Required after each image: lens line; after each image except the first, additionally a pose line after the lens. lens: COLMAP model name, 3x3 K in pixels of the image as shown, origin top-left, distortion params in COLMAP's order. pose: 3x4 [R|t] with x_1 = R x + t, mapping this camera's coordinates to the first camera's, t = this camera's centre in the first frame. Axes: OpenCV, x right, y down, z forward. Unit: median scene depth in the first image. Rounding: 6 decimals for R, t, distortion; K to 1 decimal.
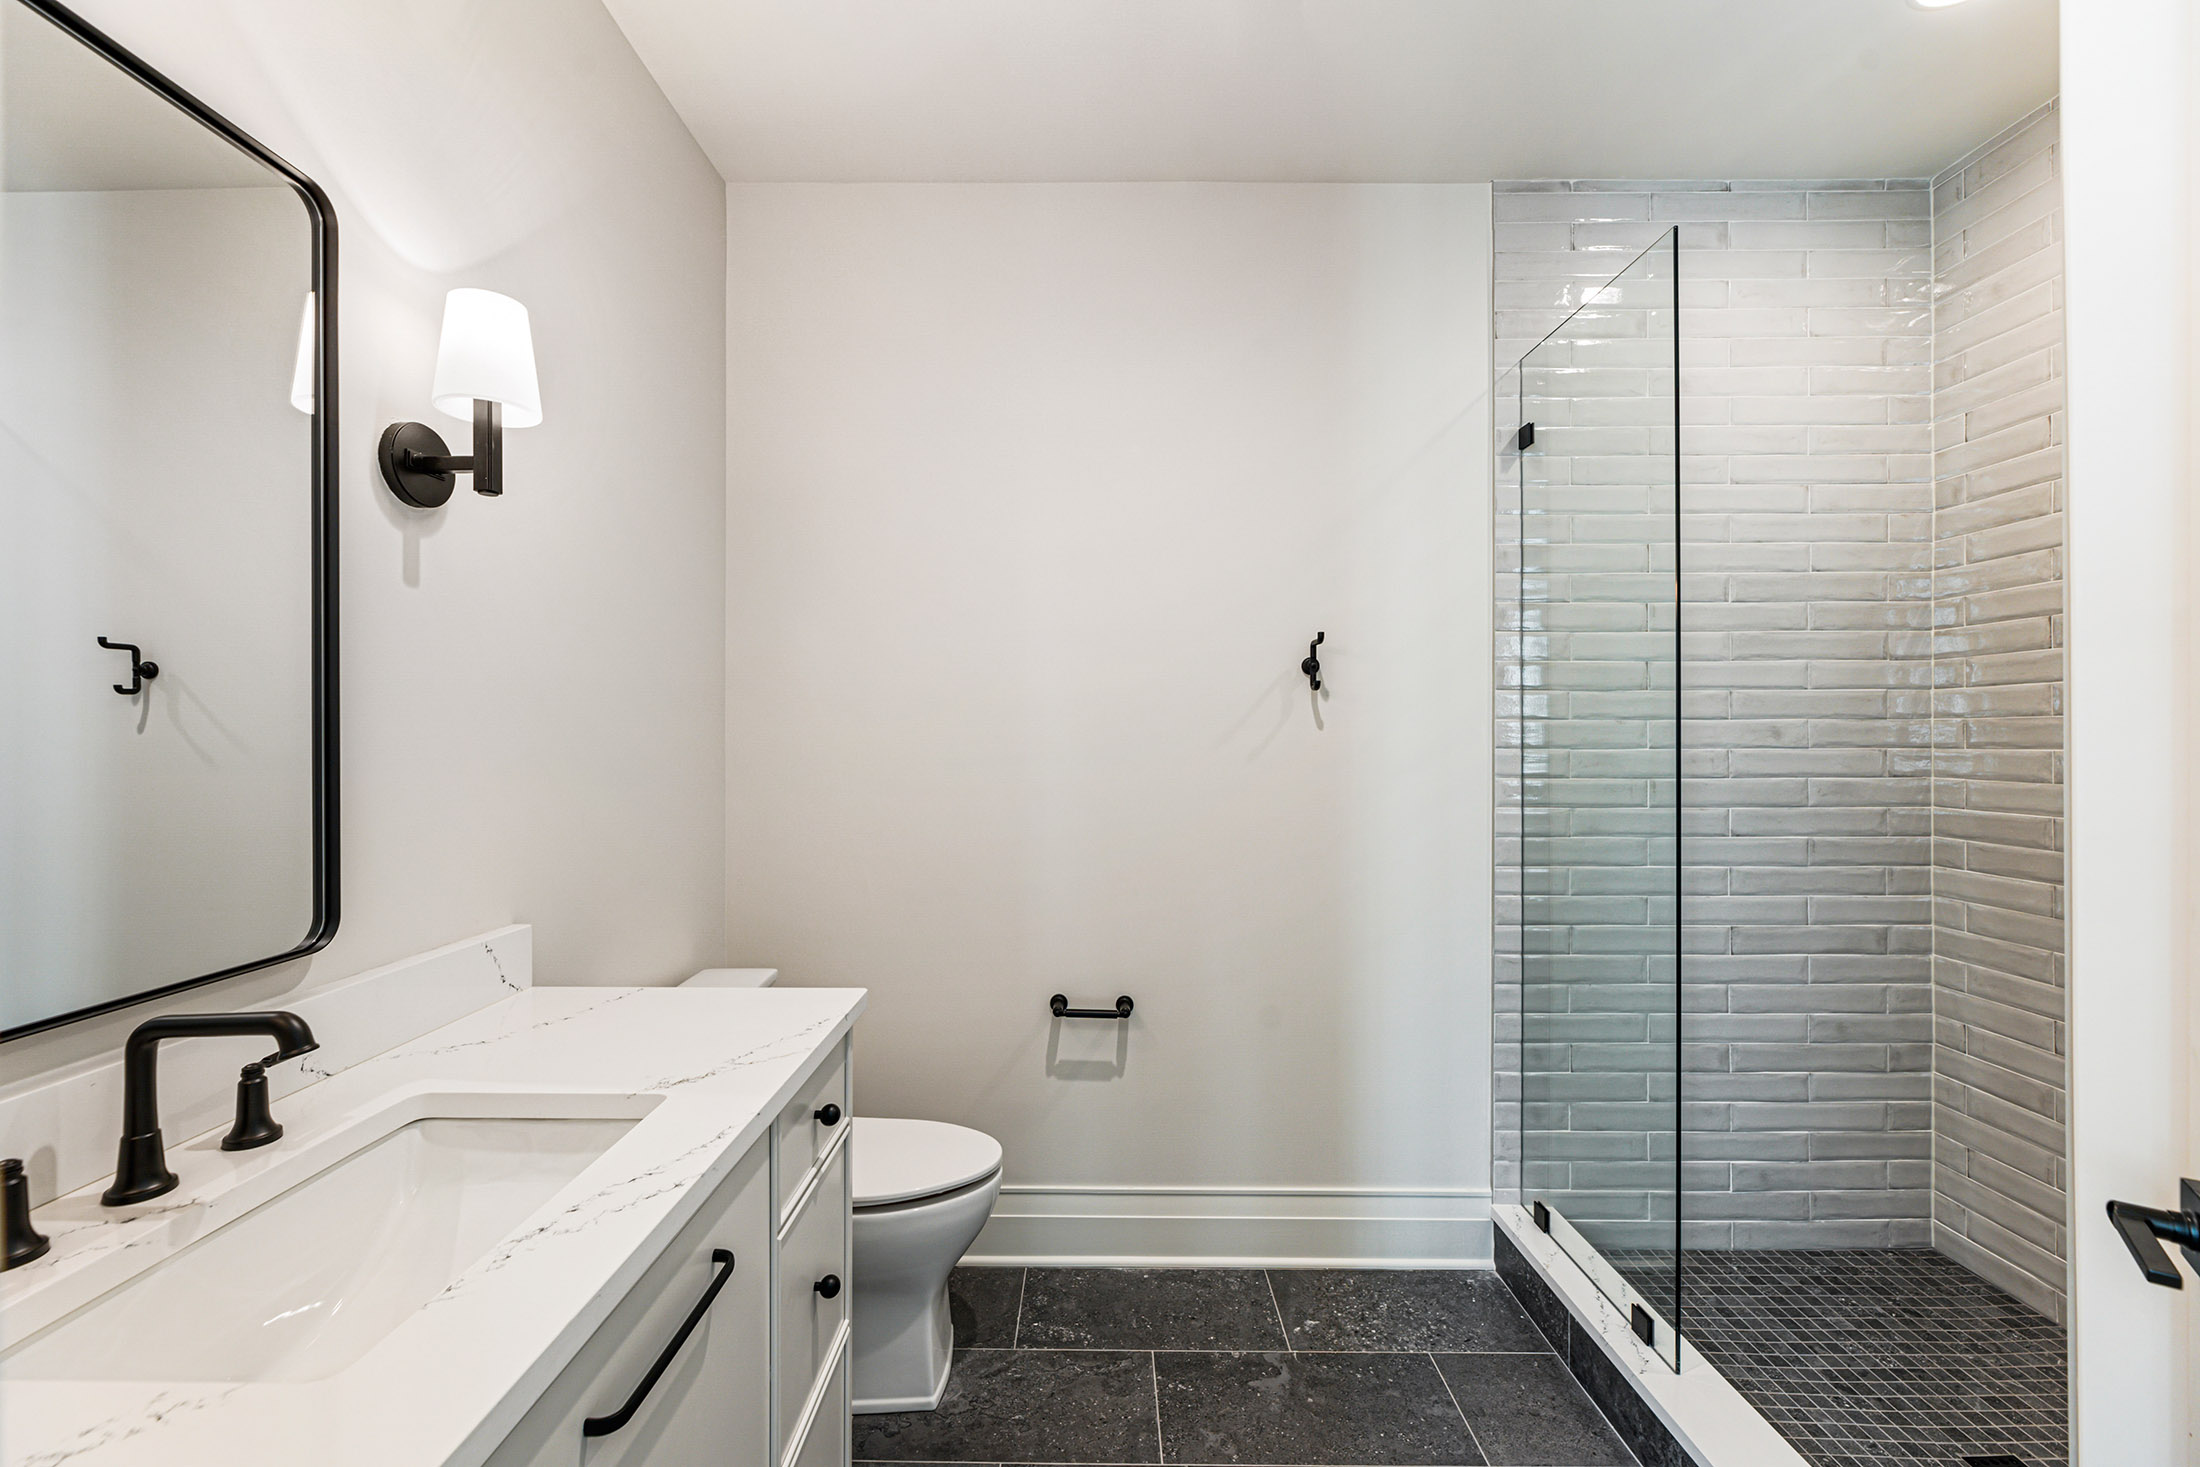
lens RADIAL K [[893.0, 0, 1097.1], [0, 893.0, 735.1], [0, 0, 1]] dist [0.003167, 0.000030]
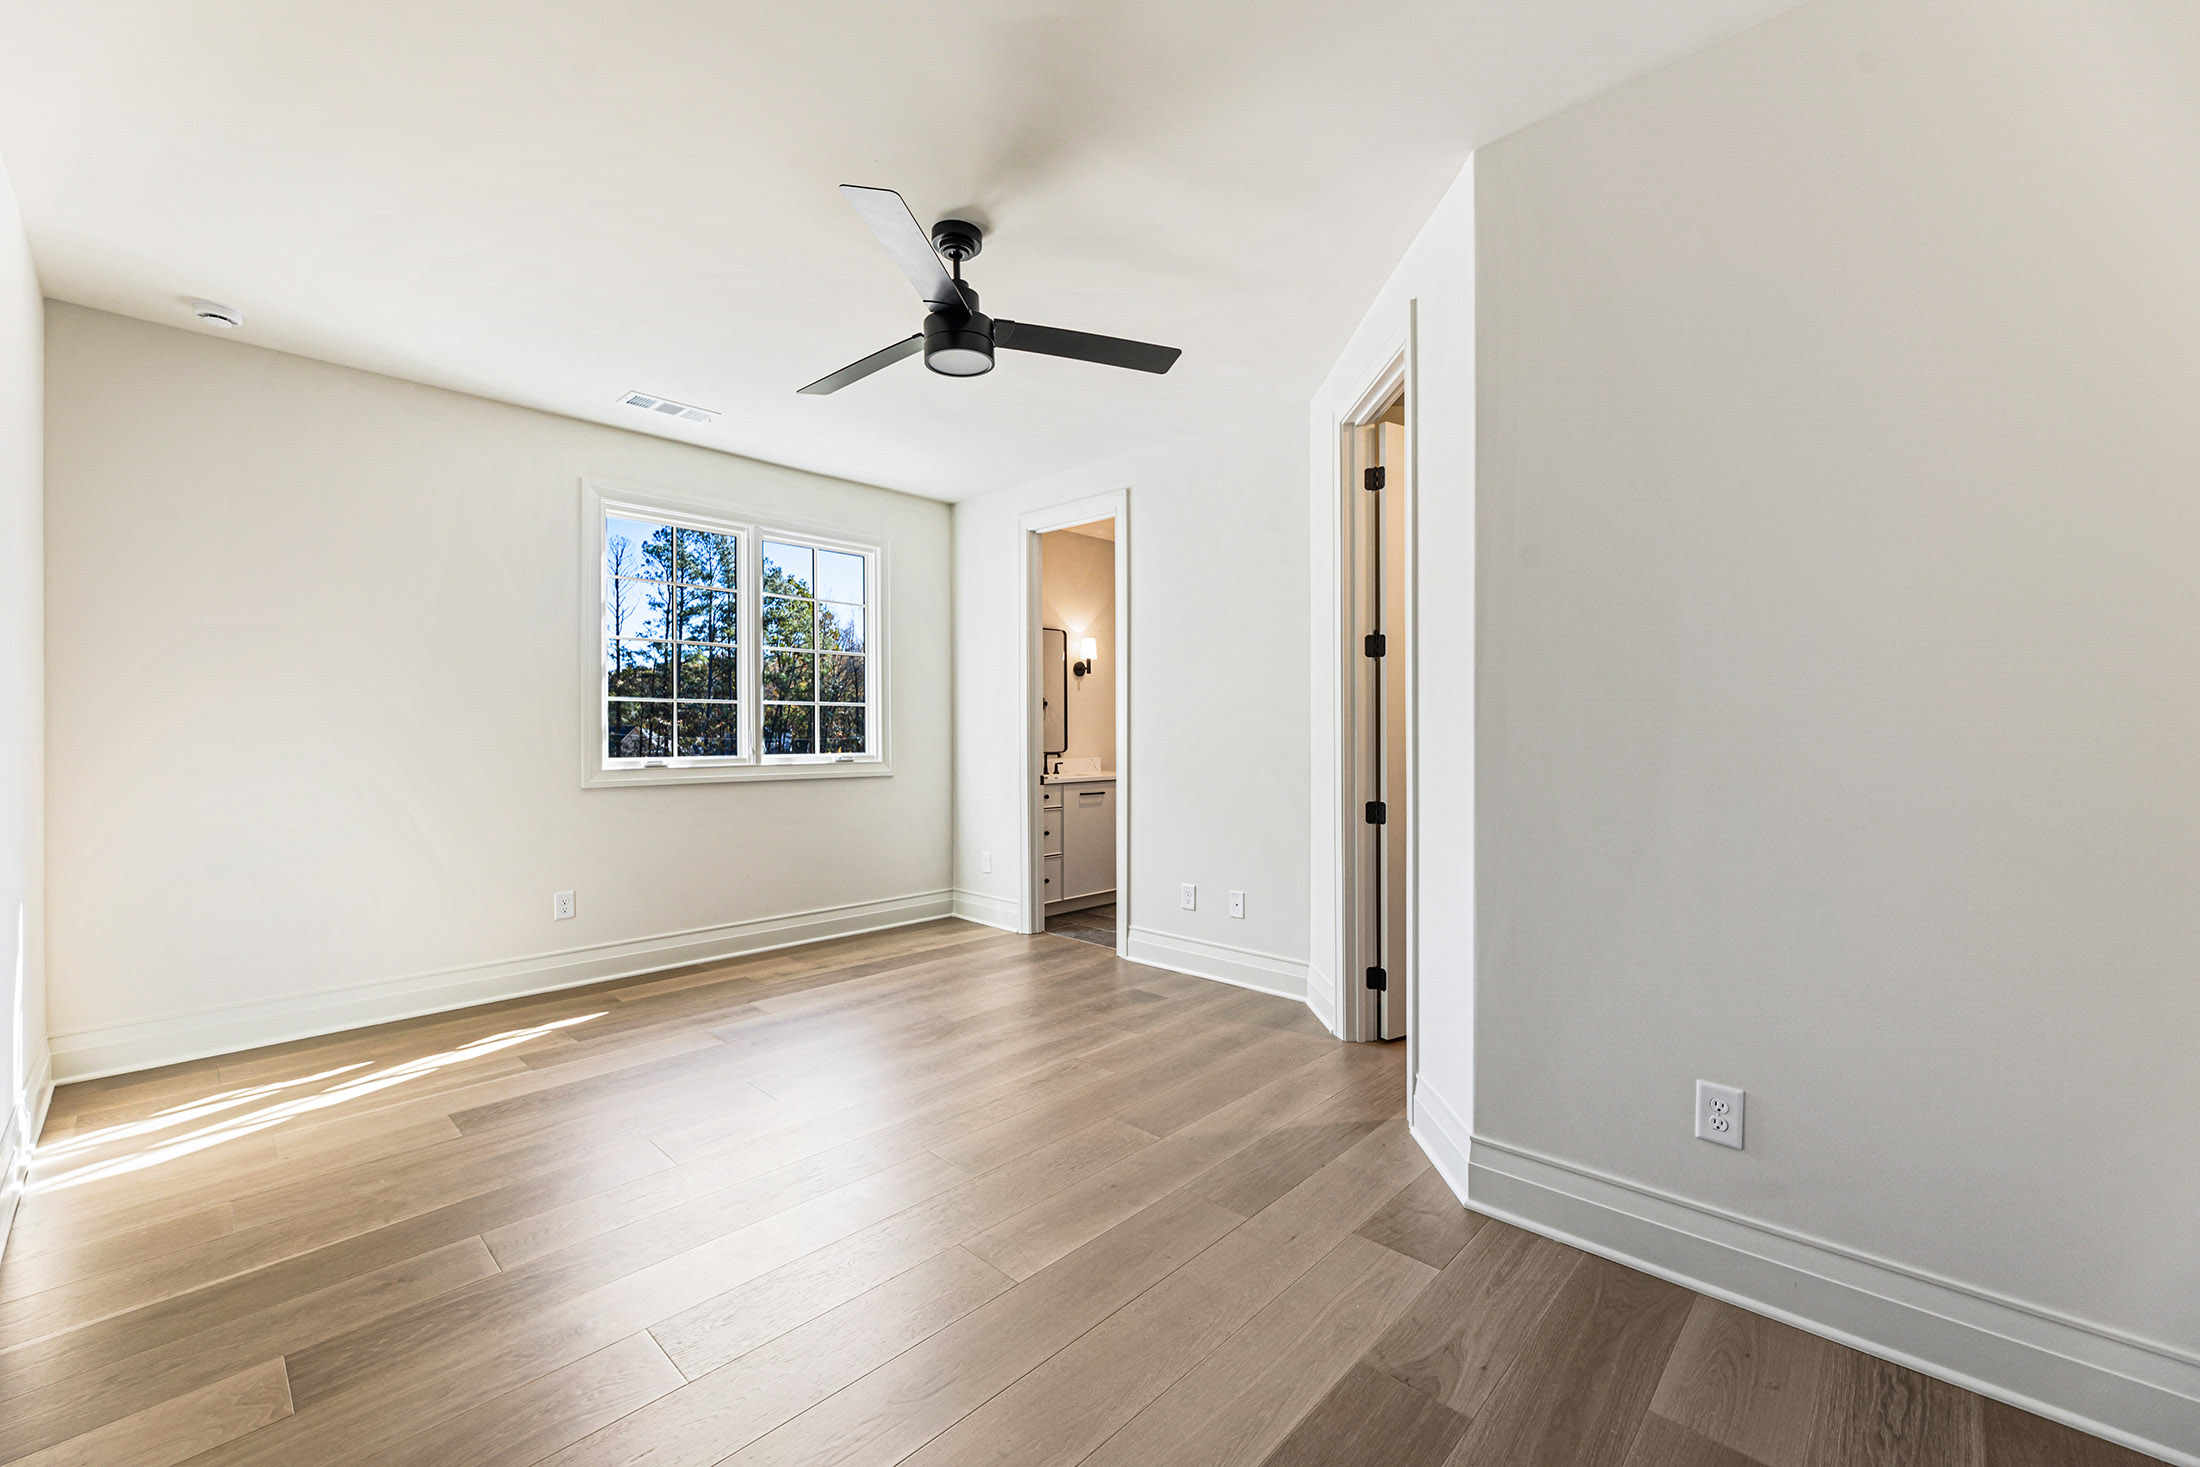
lens RADIAL K [[893.0, 0, 1096.1], [0, 893.0, 727.4], [0, 0, 1]] dist [0.003167, 0.000030]
pose [[0.741725, 0.006171, -0.670676, 3.086694], [-0.000678, 0.999964, 0.008451, 0.007553], [0.670704, -0.005814, 0.741702, -3.087159]]
